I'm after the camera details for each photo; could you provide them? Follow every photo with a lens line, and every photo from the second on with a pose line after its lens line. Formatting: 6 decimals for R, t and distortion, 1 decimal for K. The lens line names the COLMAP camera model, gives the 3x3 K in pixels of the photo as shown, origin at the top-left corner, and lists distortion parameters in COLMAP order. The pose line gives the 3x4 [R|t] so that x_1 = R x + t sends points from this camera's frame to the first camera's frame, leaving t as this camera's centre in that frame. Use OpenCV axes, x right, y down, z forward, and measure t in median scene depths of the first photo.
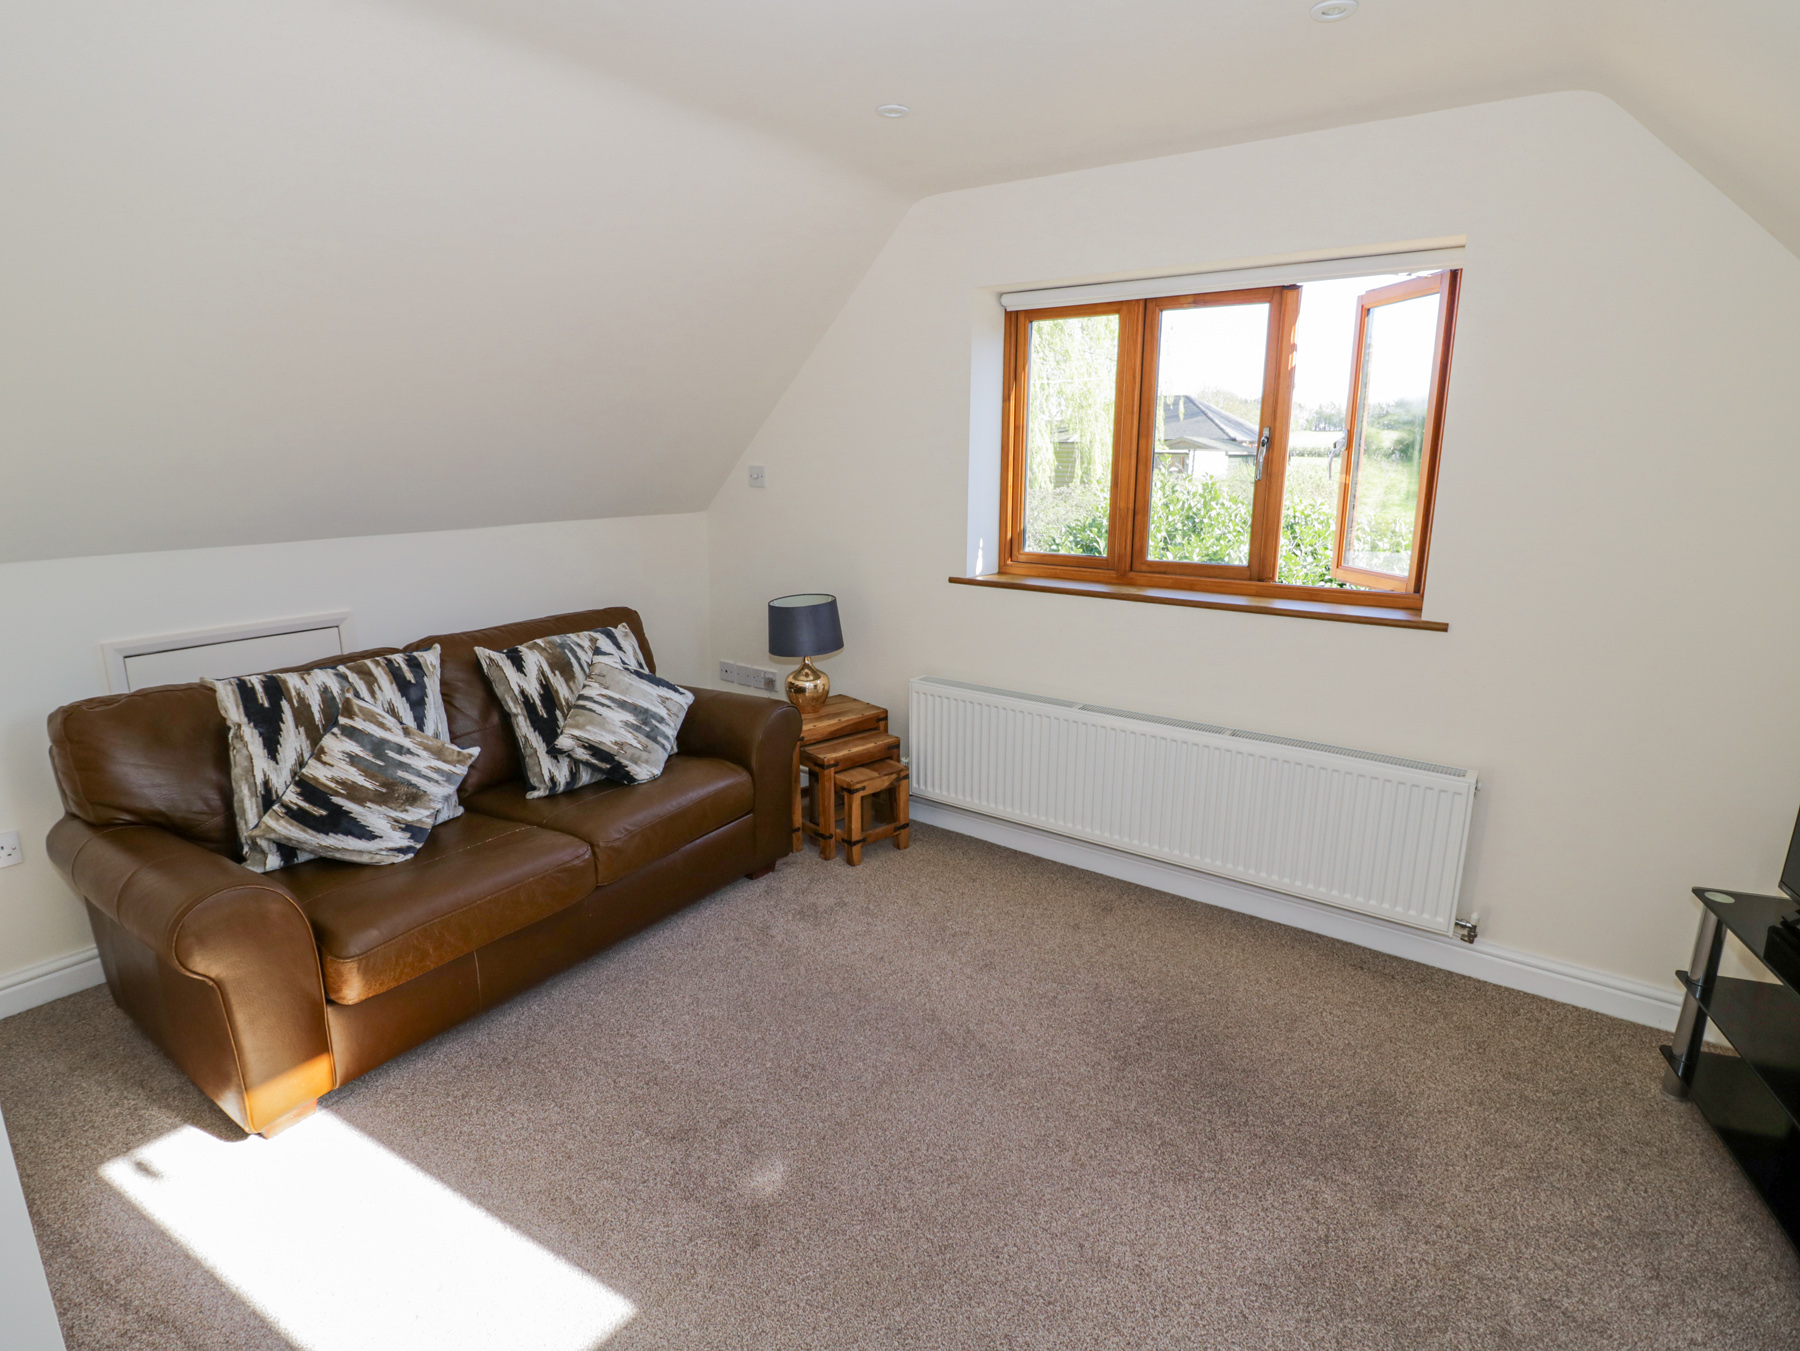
lens RADIAL K [[934.4, 0, 896.1], [0, 934.4, 658.4], [0, 0, 1]] dist [0.000730, -0.013844]
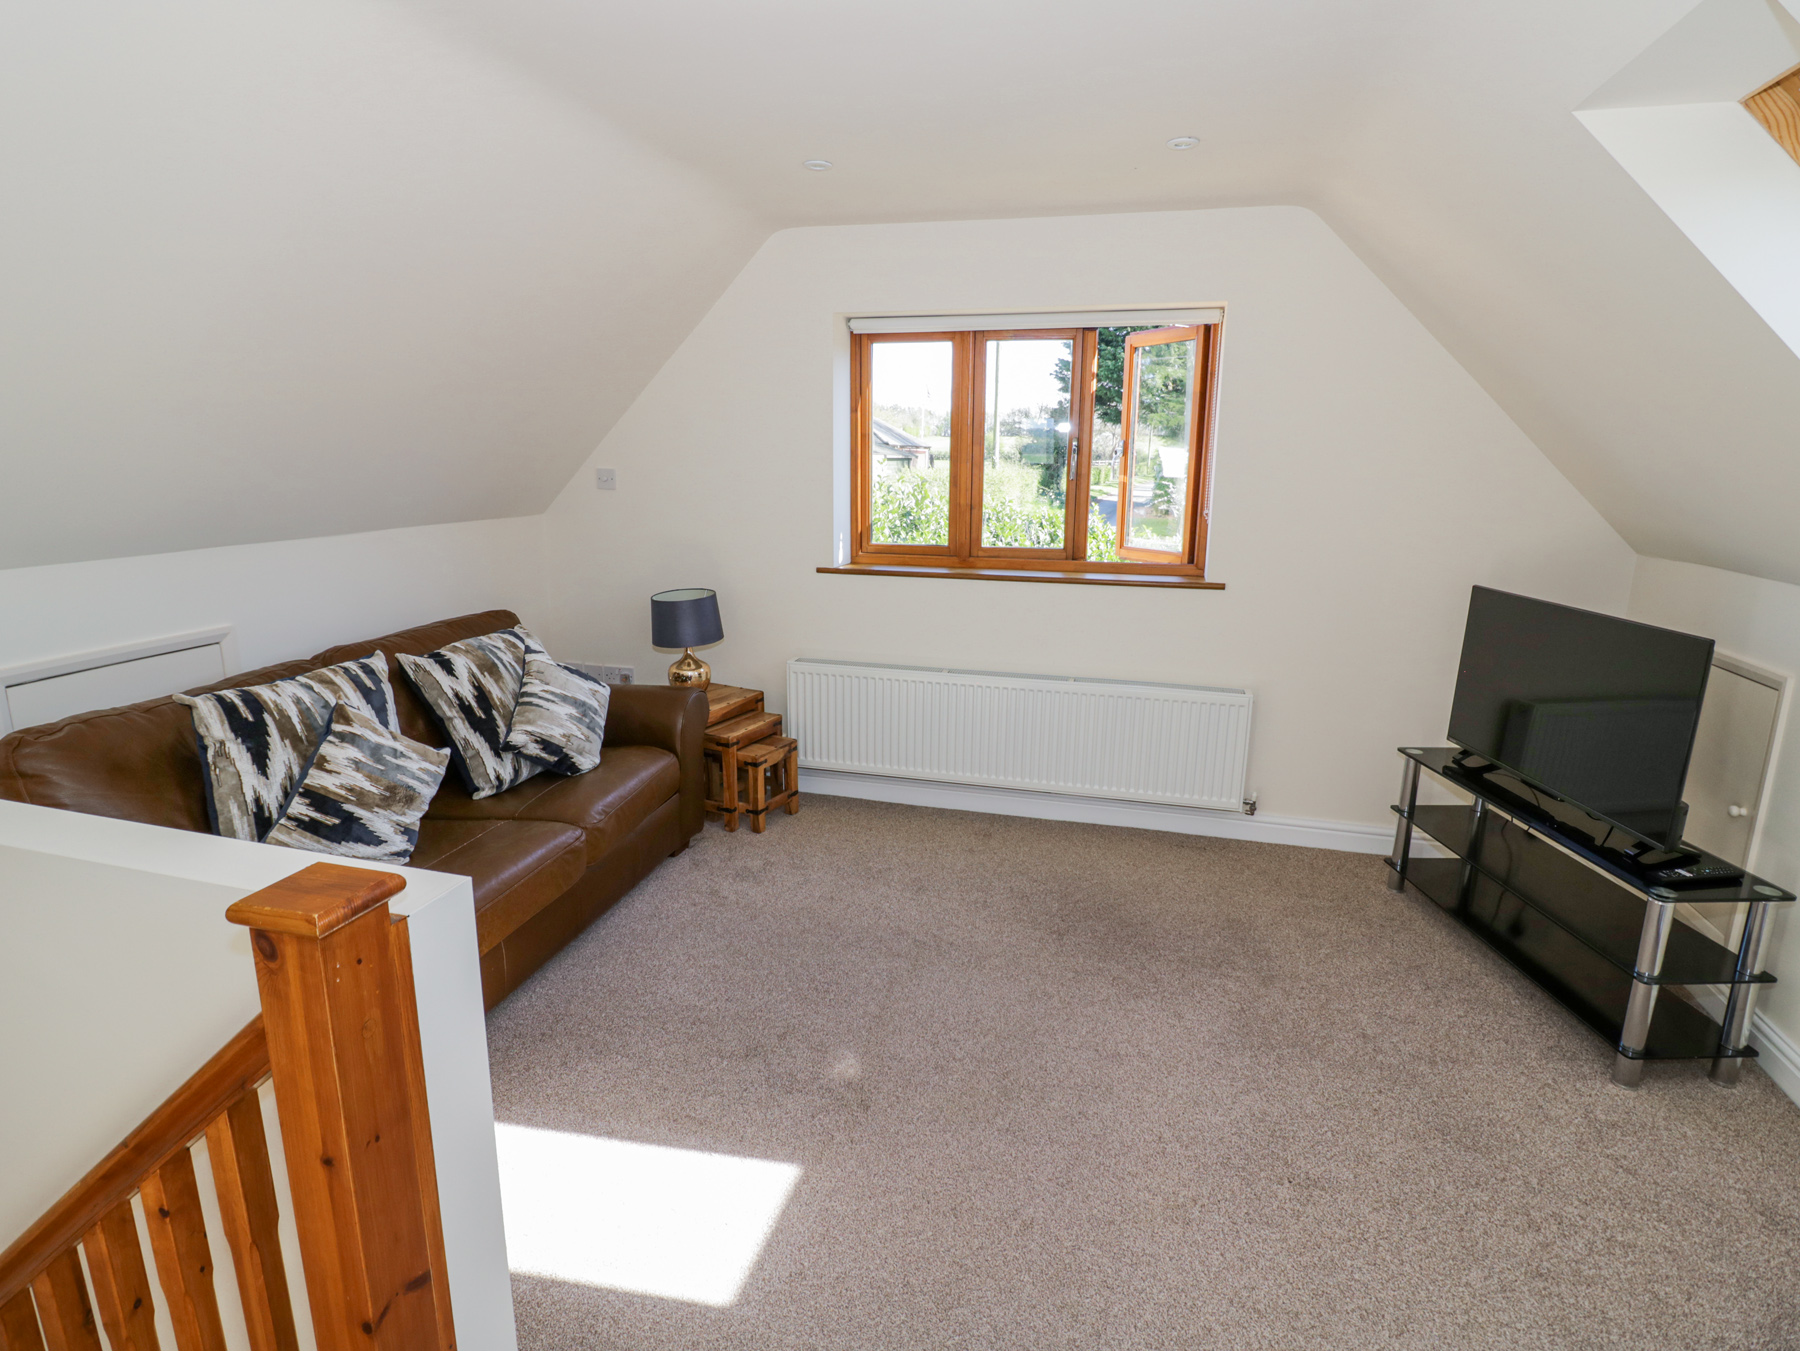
lens RADIAL K [[934.4, 0, 896.1], [0, 934.4, 658.4], [0, 0, 1]] dist [0.000730, -0.013844]
pose [[0.935133, -0.071039, 0.347102, -0.299396], [0.071939, 0.997356, 0.010312, 0.020183], [-0.346917, 0.015327, 0.937771, -0.101088]]
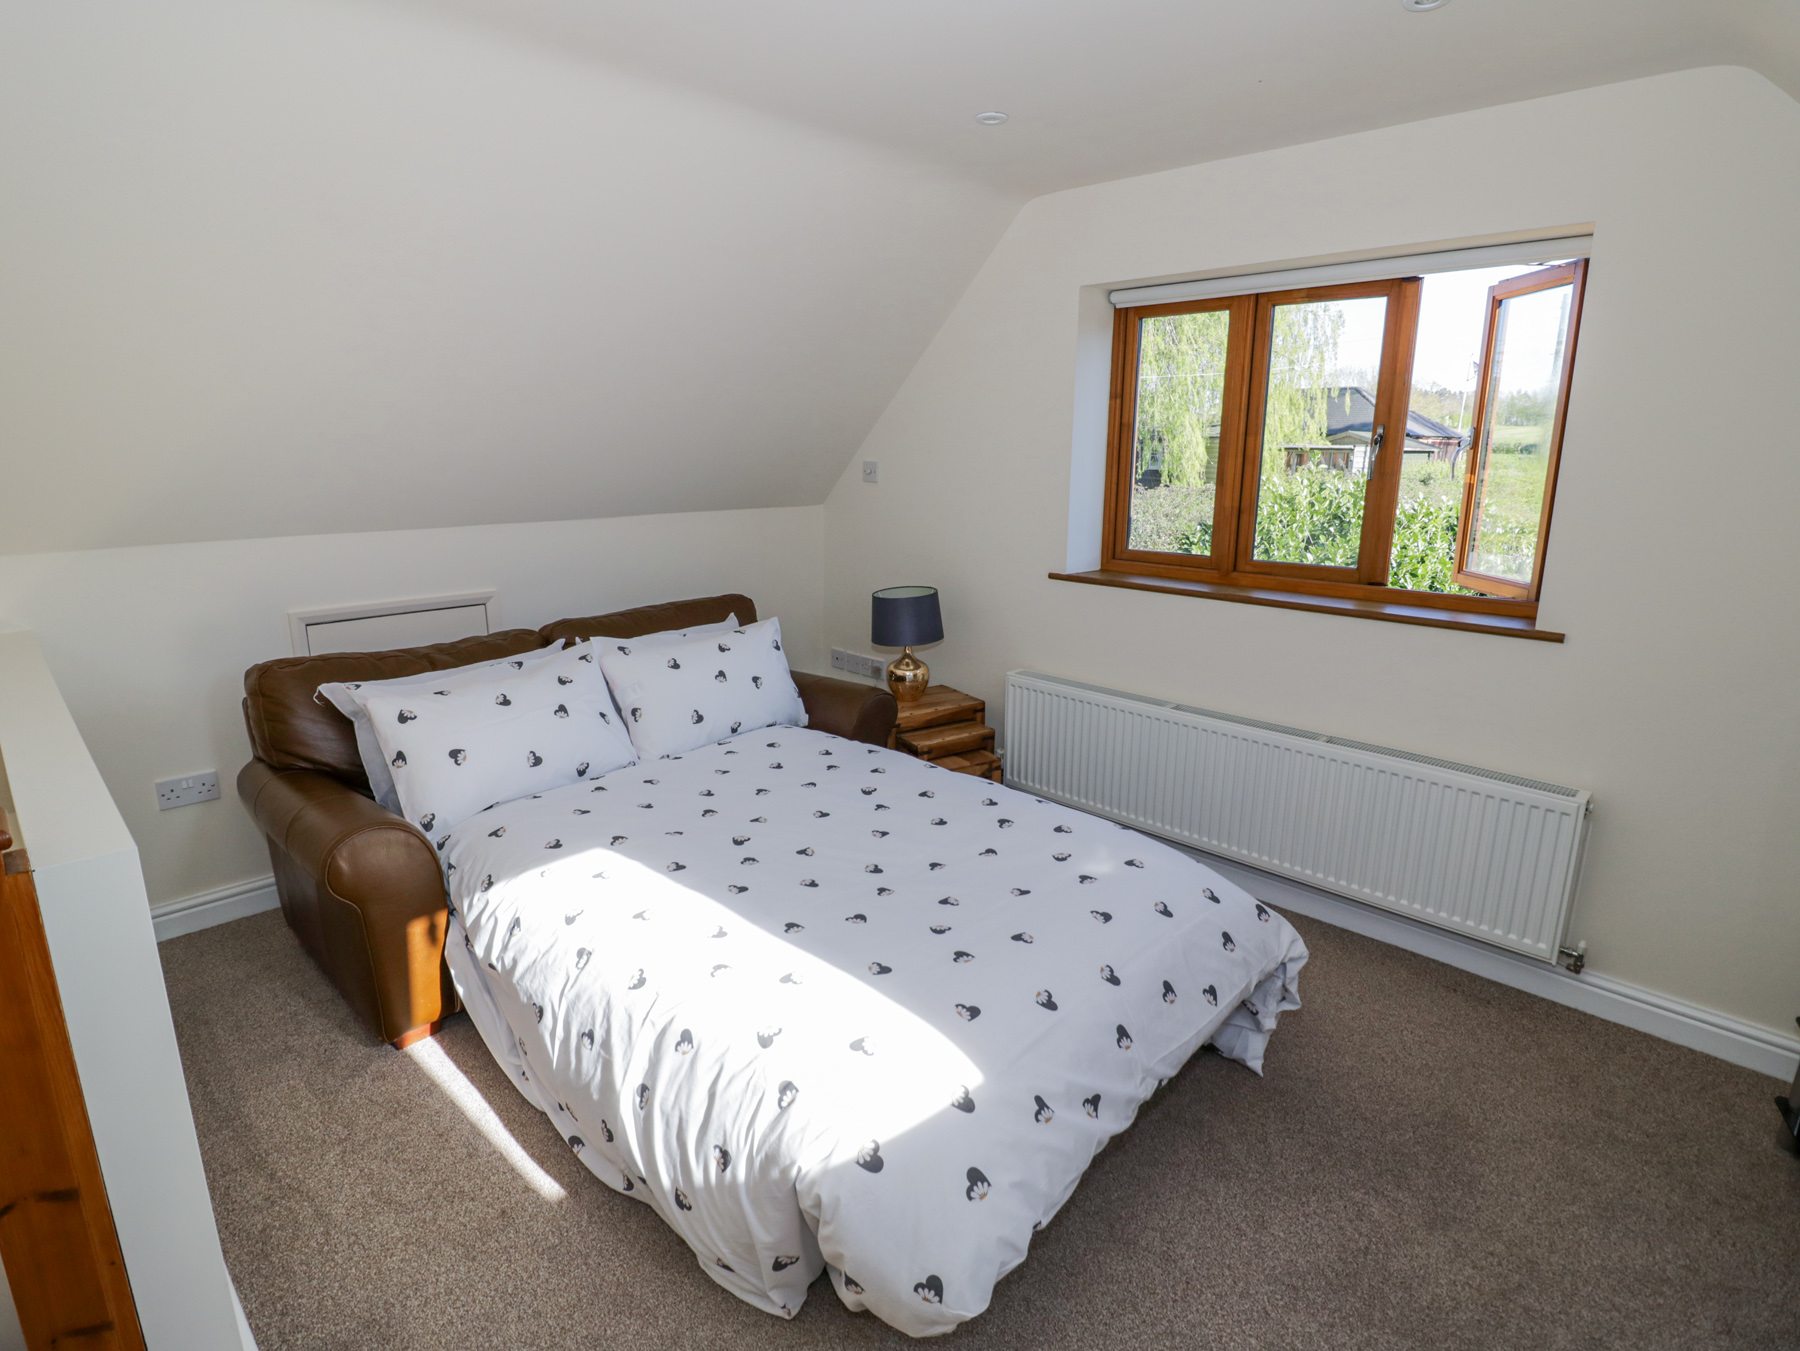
lens RADIAL K [[934.4, 0, 896.1], [0, 934.4, 658.4], [0, 0, 1]] dist [0.000730, -0.013844]
pose [[0.988122, 0.037090, -0.149129, 0.056561], [-0.036172, 0.999306, 0.008867, 0.002867], [0.149355, -0.003367, 0.988778, -0.029249]]
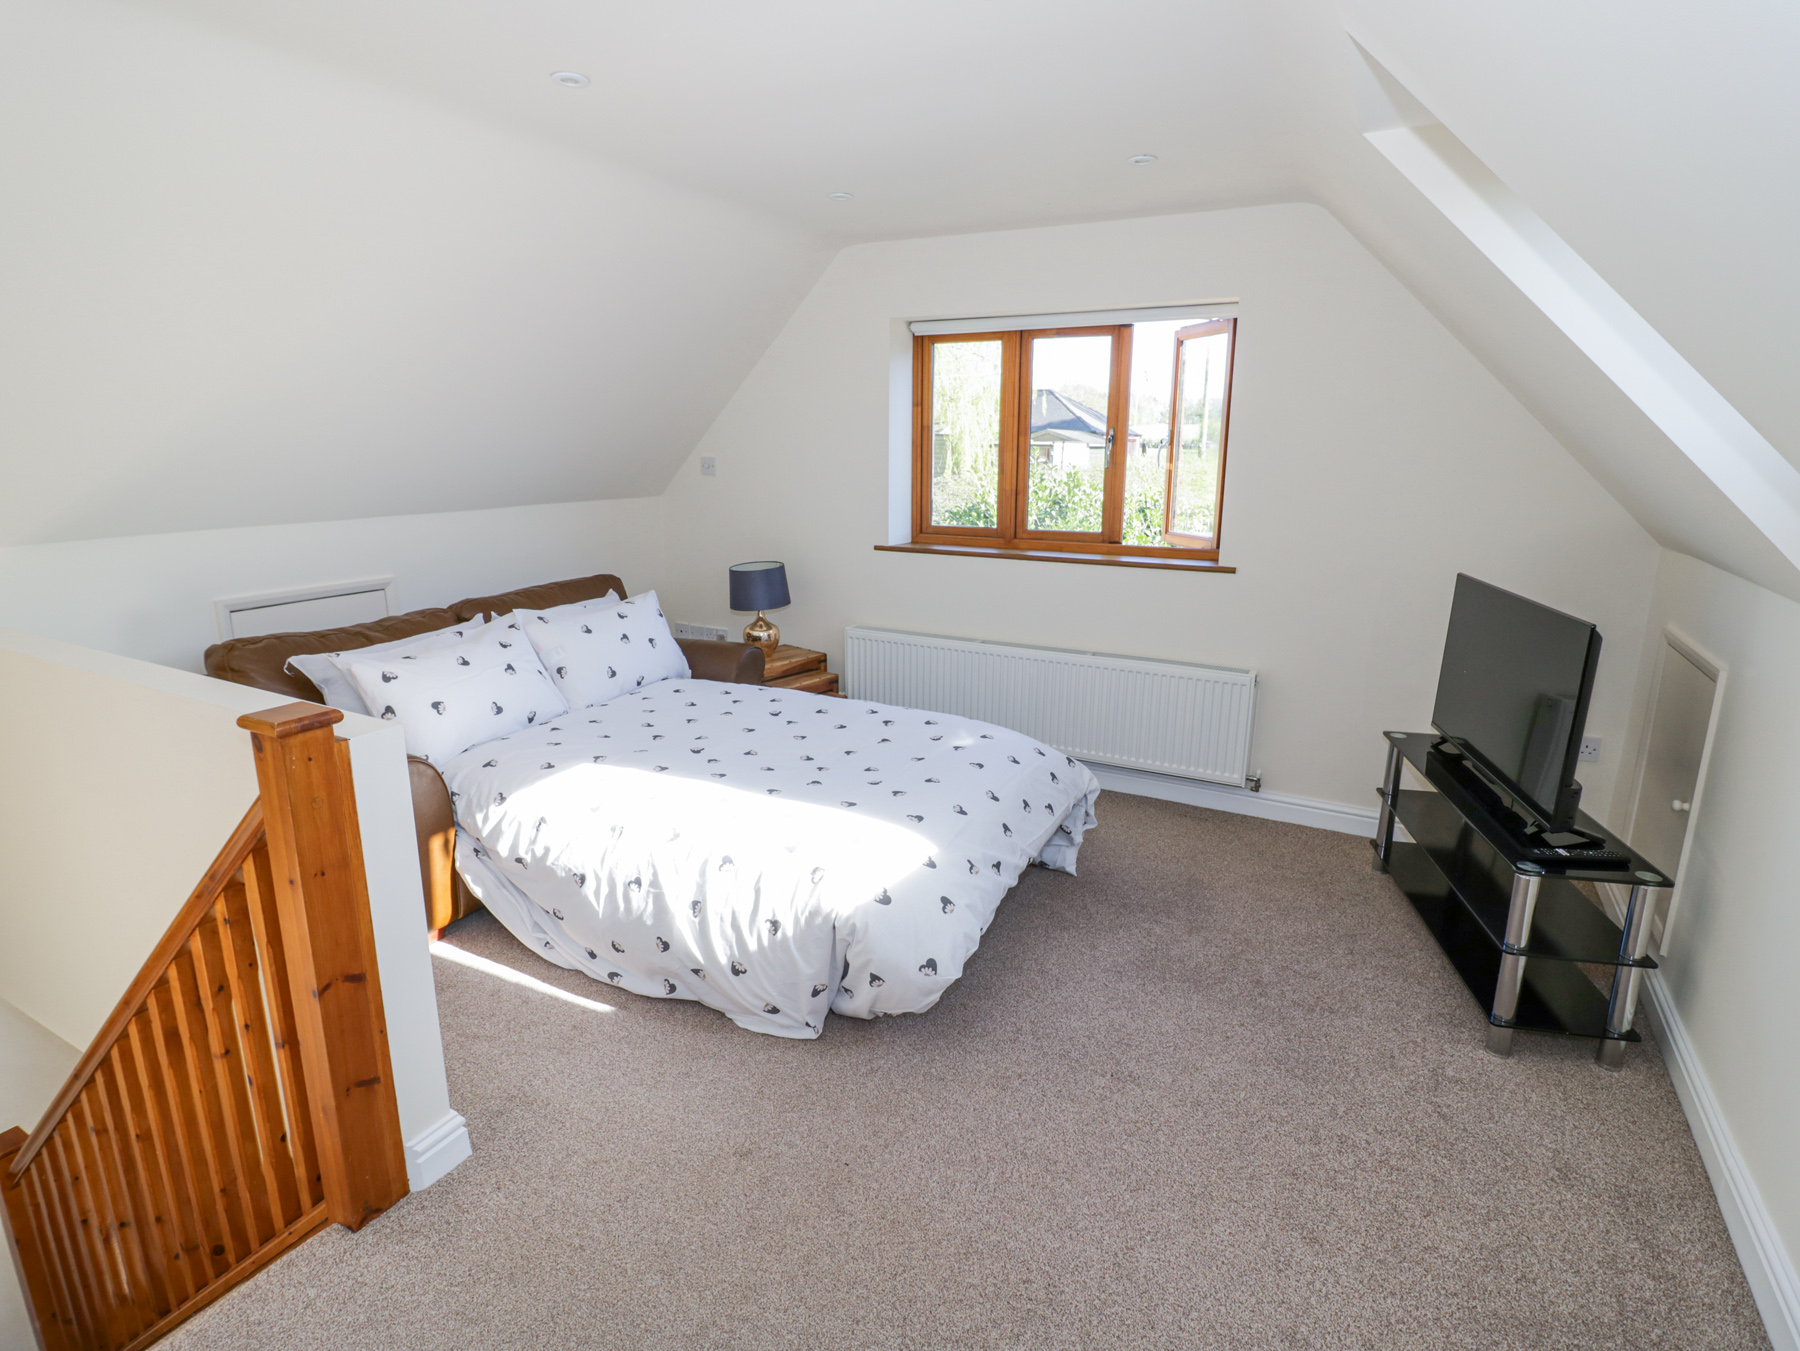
lens RADIAL K [[934.4, 0, 896.1], [0, 934.4, 658.4], [0, 0, 1]] dist [0.000730, -0.013844]
pose [[0.990921, -0.028505, 0.131390, -0.100664], [0.027305, 0.999567, 0.010929, 0.062575], [-0.131645, -0.007242, 0.991270, -0.305738]]
